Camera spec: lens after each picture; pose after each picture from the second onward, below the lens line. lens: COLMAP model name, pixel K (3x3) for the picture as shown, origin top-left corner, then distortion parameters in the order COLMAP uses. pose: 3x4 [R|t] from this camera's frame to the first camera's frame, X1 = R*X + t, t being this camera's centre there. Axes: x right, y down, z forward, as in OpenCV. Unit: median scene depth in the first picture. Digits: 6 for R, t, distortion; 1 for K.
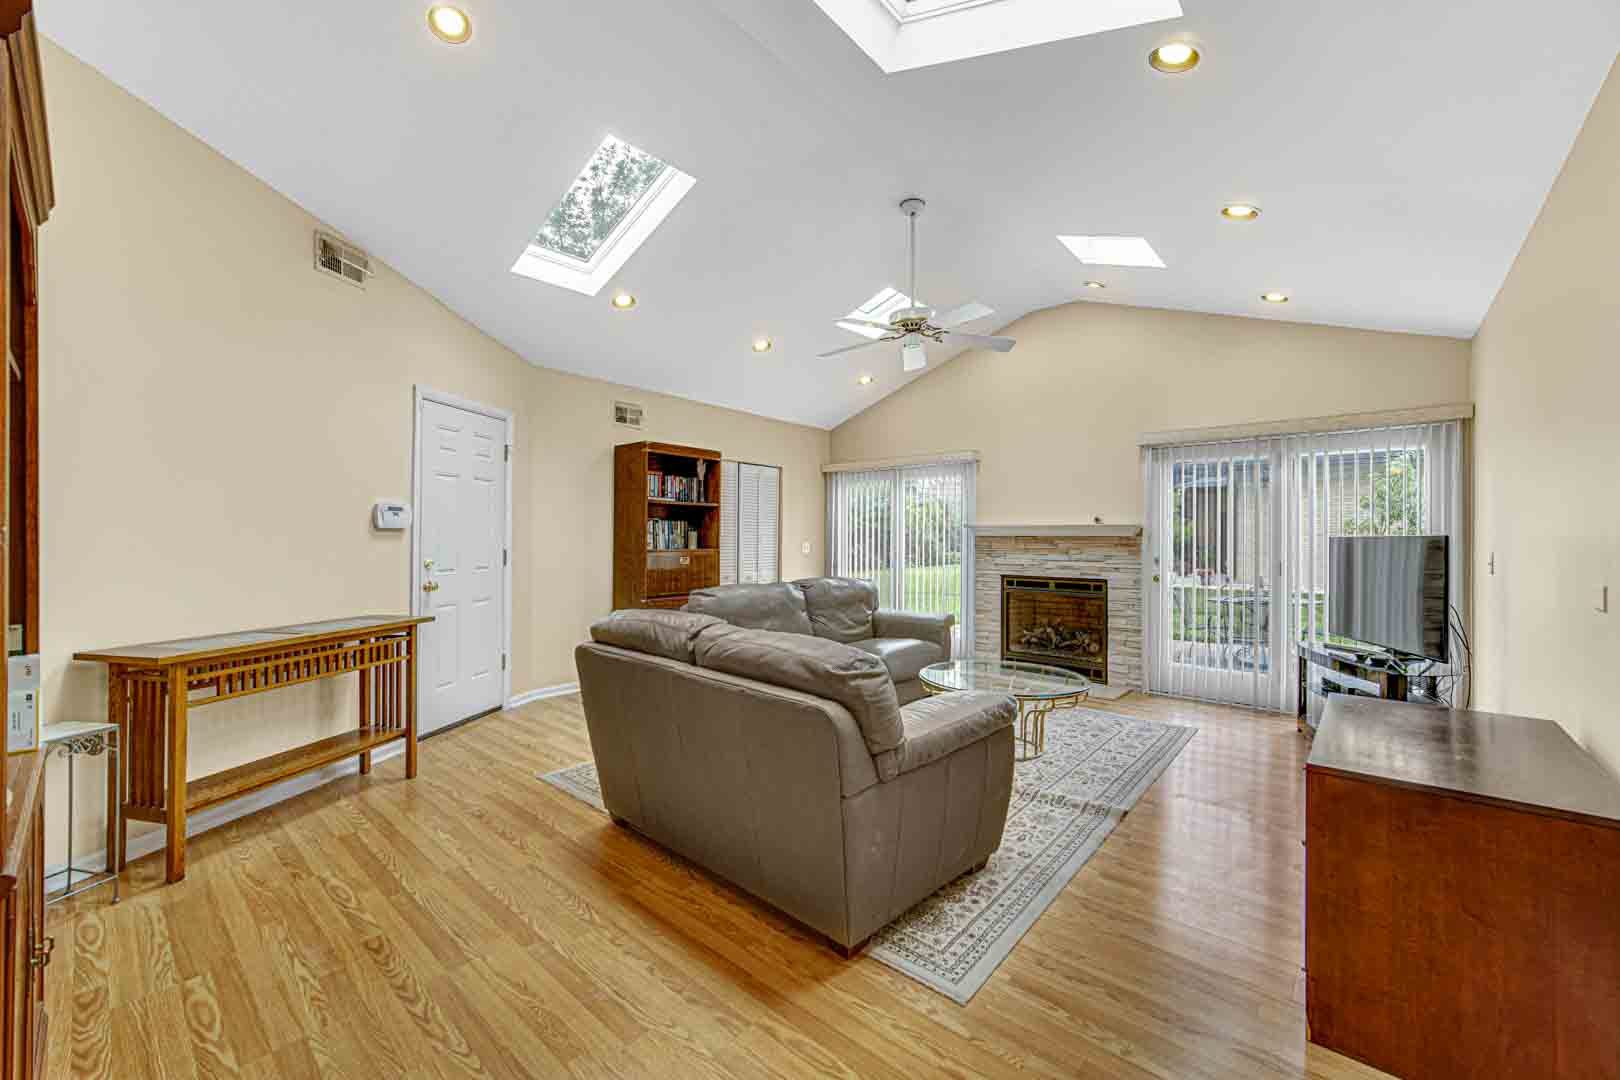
lens RADIAL K [[637.3, 0, 813.2], [0, 637.3, 523.2], [0, 0, 1]] dist [-0.000278, -0.000008]
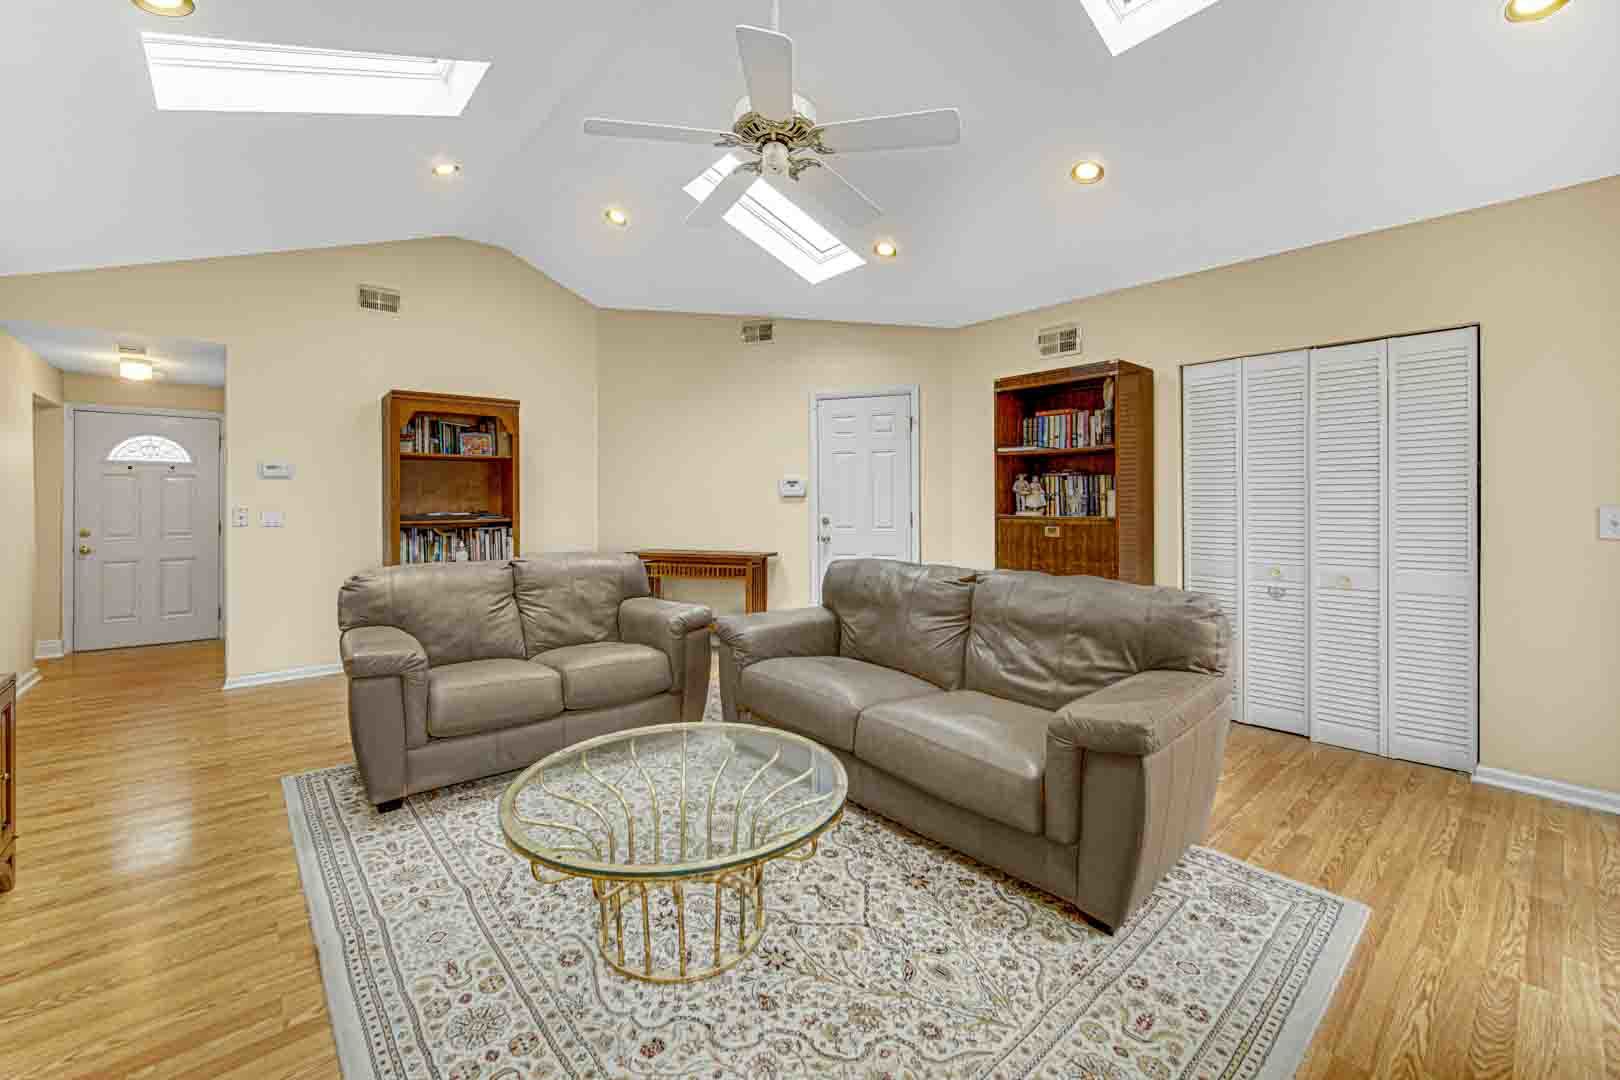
lens RADIAL K [[654.1, 0, 809.1], [0, 654.1, 500.3], [0, 0, 1]] dist [-0.000003, -0.000070]
pose [[-0.129376, 0.003255, -0.991590, 0.853716], [0.020476, 0.999790, 0.000610, 0.027745], [0.991384, -0.020225, -0.129416, 1.271586]]
